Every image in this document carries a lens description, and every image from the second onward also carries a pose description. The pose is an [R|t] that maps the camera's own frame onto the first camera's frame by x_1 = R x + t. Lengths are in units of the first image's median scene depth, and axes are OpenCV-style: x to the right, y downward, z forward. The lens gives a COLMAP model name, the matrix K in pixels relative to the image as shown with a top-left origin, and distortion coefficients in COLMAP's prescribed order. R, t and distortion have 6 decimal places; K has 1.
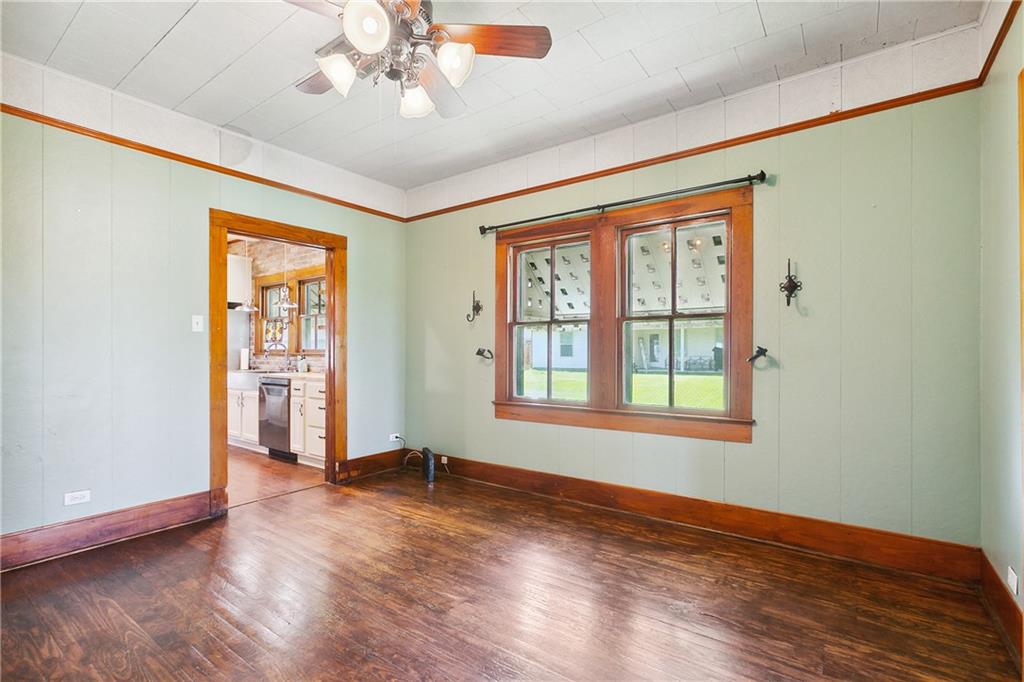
lens RADIAL K [[464.8, 0, 509.9], [0, 464.8, 344.8], [0, 0, 1]] dist [0.005487, 0.000633]
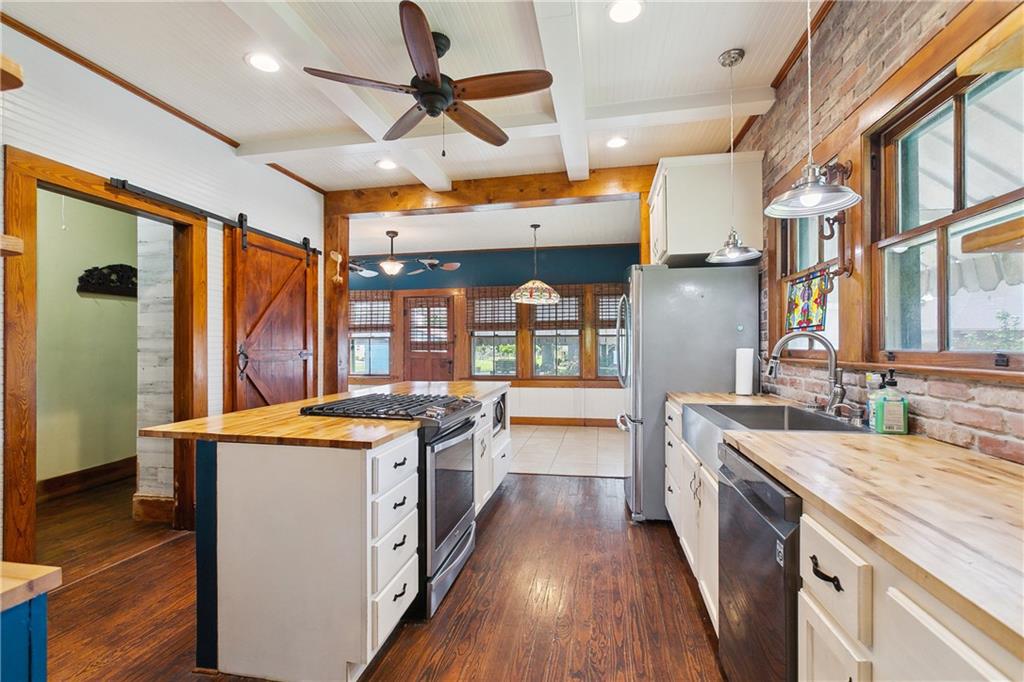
lens RADIAL K [[464.8, 0, 509.4], [0, 464.8, 343.6], [0, 0, 1]] dist [0.005487, 0.000633]
pose [[0.420928, -0.008530, -0.907054, -0.387562], [0.014650, 0.999889, -0.002604, 0.002597], [0.906976, -0.012192, 0.421007, 0.920026]]
